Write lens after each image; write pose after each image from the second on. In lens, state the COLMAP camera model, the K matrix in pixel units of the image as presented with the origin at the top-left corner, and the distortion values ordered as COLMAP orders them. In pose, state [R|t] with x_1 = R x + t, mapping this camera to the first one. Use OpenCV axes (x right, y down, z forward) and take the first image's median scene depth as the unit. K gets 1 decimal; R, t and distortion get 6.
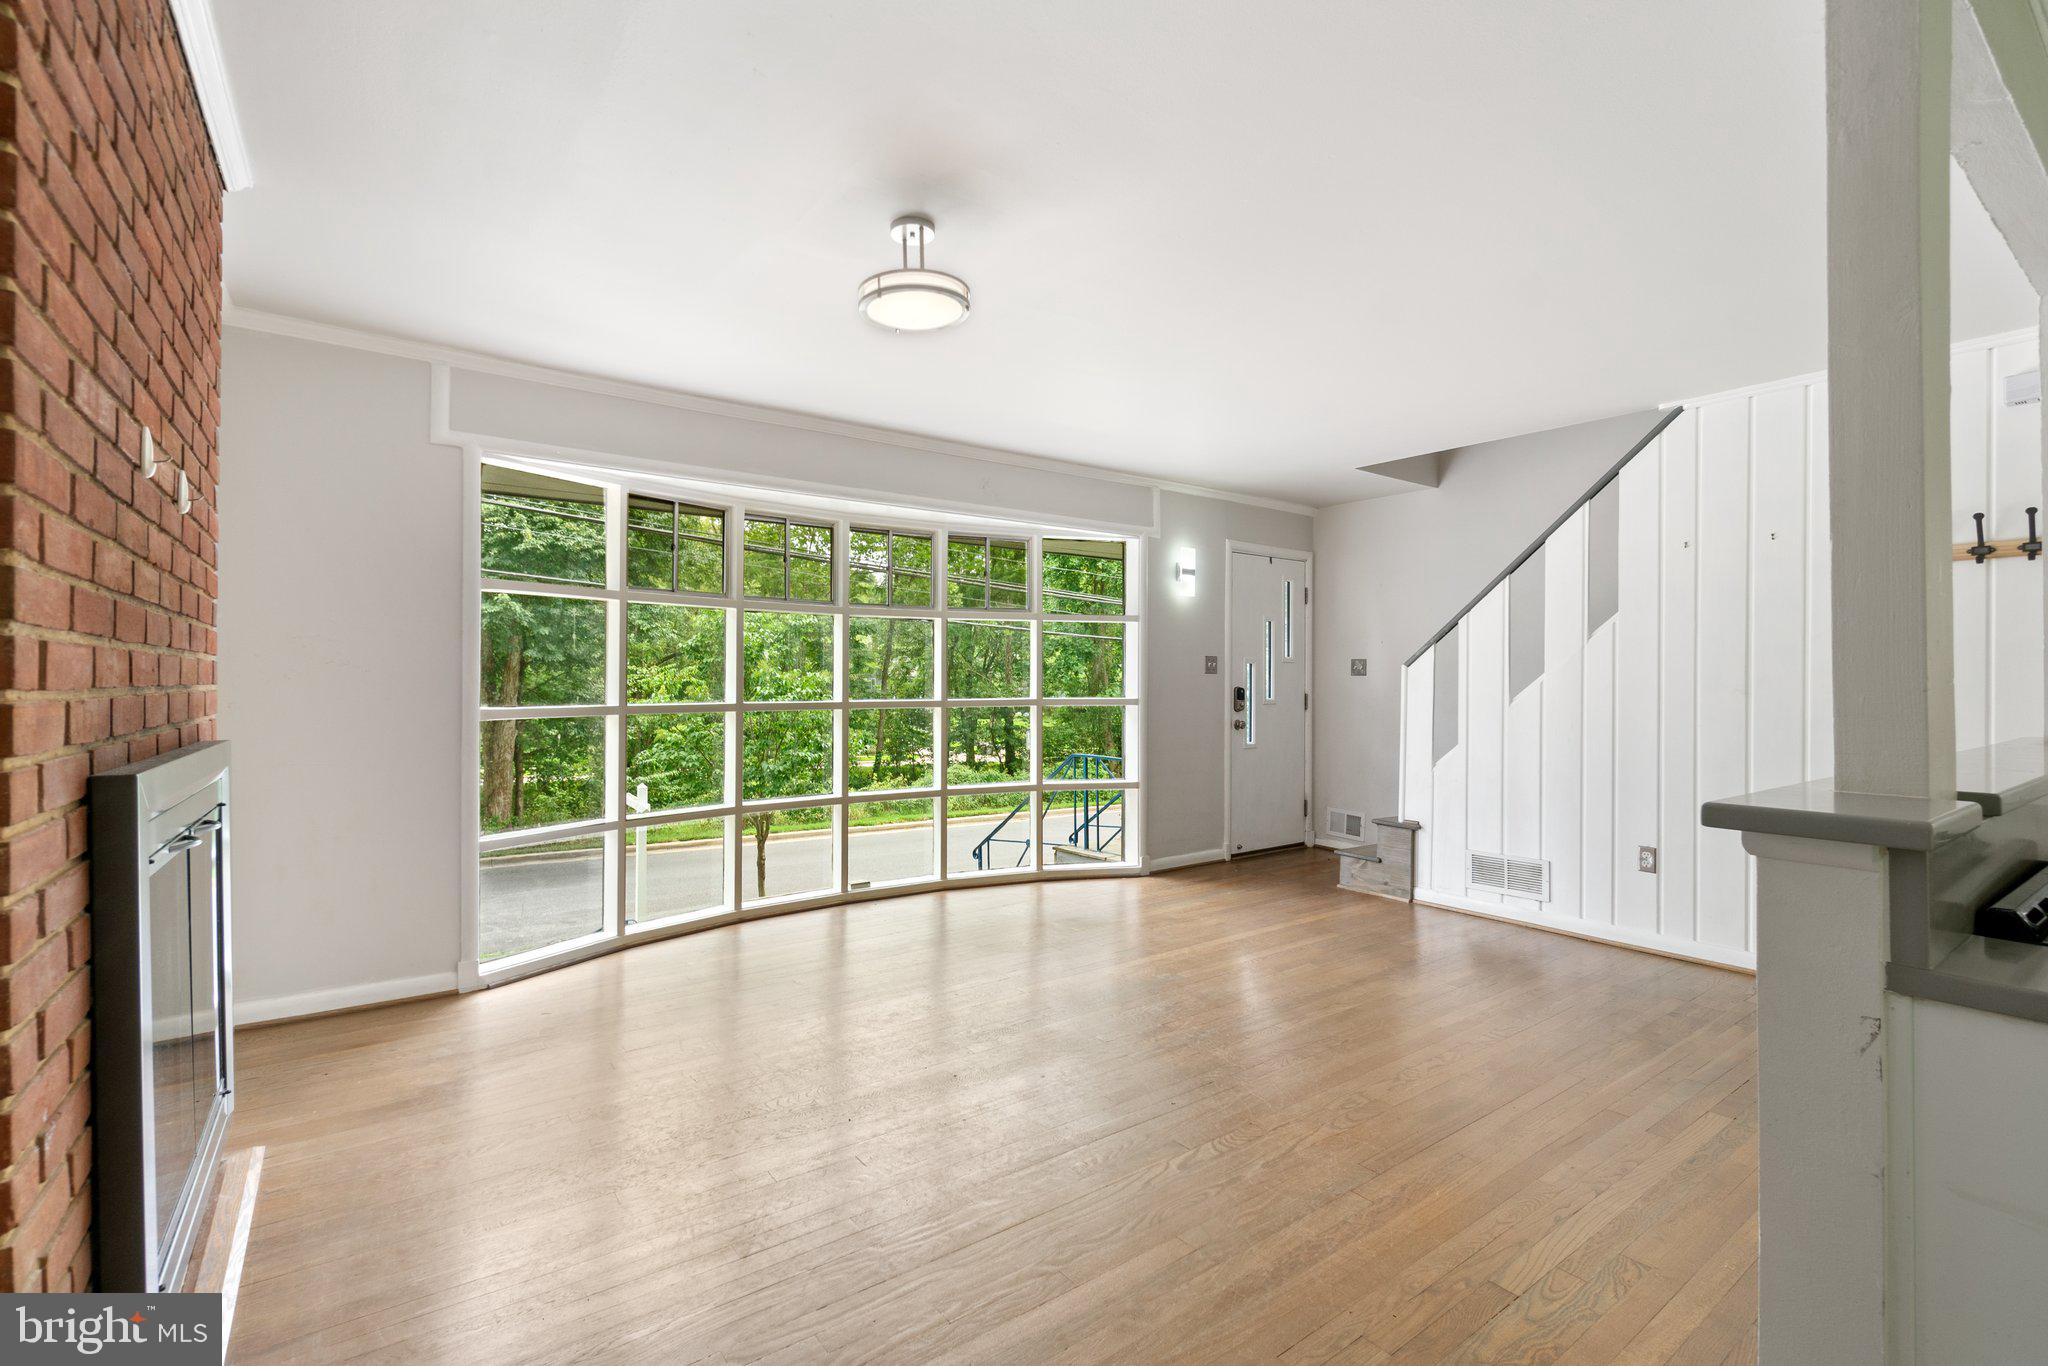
lens RADIAL K [[897.3, 0, 1002.9], [0, 897.3, 683.7], [0, 0, 1]] dist [-0.007684, -0.000584]
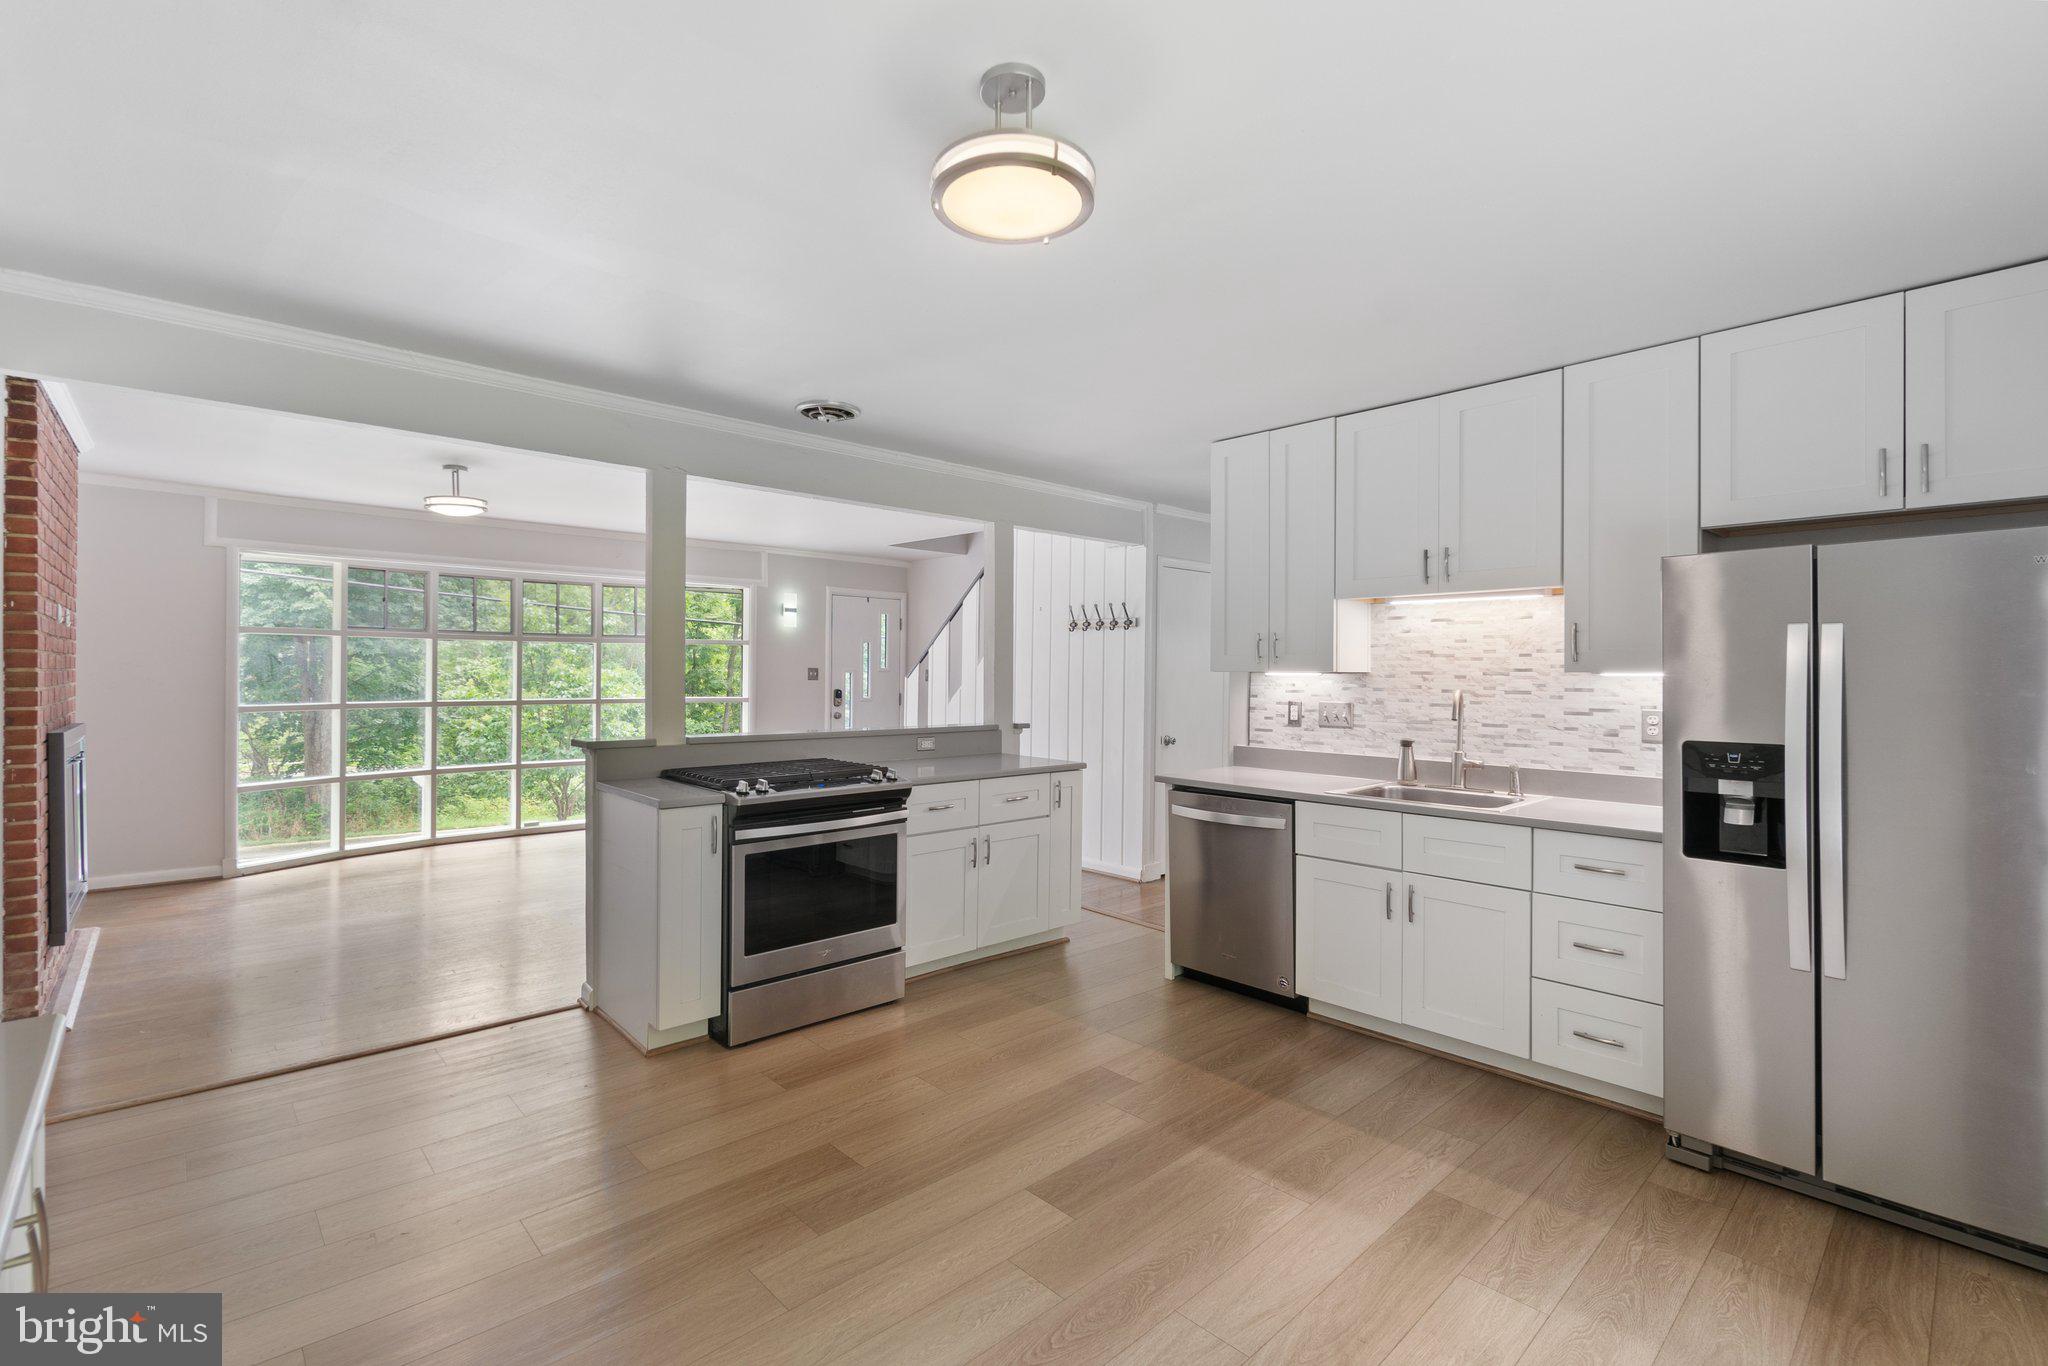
lens RADIAL K [[897.3, 0, 994.5], [0, 897.3, 678.3], [0, 0, 1]] dist [-0.007684, -0.000584]
pose [[0.992819, 0.005747, 0.119490, 0.437481], [-0.006328, 0.999970, 0.004490, -0.028125], [-0.119461, -0.005214, 0.992825, -0.578053]]
